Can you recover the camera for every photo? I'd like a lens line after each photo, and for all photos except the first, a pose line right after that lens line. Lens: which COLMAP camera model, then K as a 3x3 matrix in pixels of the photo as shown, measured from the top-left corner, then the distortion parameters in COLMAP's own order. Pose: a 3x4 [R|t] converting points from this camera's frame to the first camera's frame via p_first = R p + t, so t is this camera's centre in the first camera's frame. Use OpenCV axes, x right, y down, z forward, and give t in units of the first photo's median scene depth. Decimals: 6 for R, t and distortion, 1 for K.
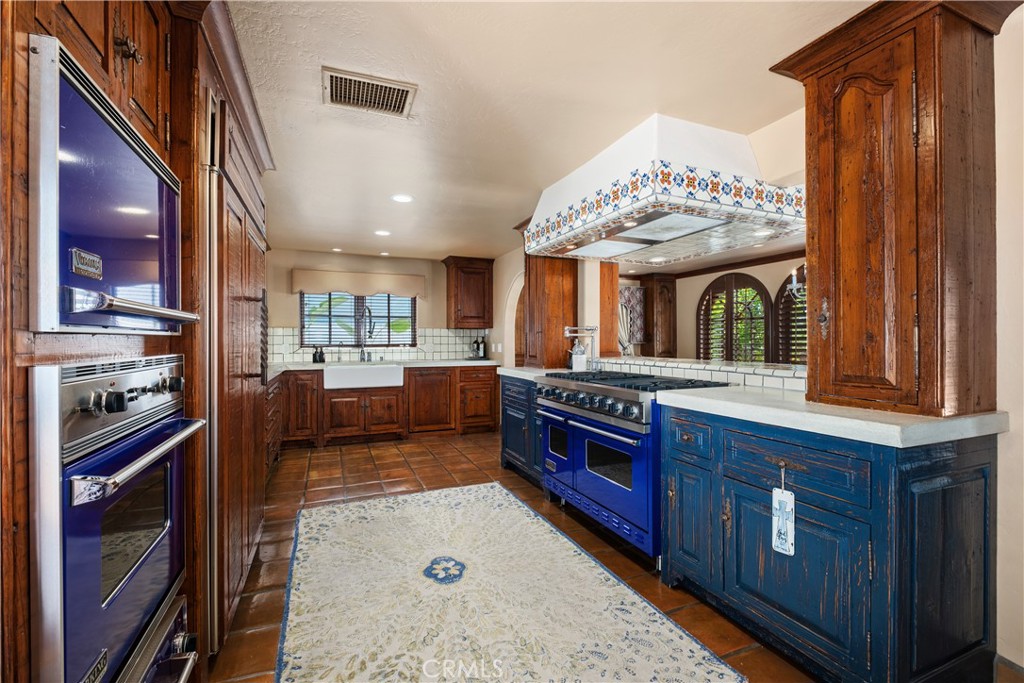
lens RADIAL K [[447.1, 0, 510.9], [0, 447.1, 344.6], [0, 0, 1]] dist [0.009727, -0.003500]
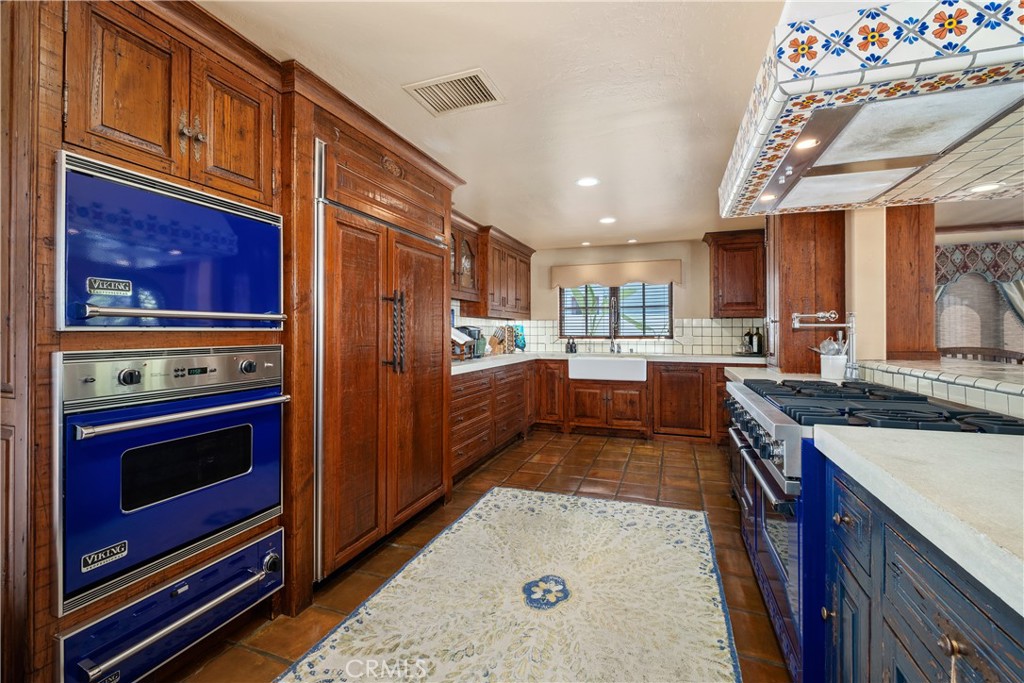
lens RADIAL K [[447.1, 0, 509.9], [0, 447.1, 330.6], [0, 0, 1]] dist [0.009727, -0.003500]
pose [[0.734422, 0.000304, -0.678693, 0.256283], [-0.006728, 0.999954, -0.006832, -0.005484], [0.678660, 0.009584, 0.734390, 0.185473]]
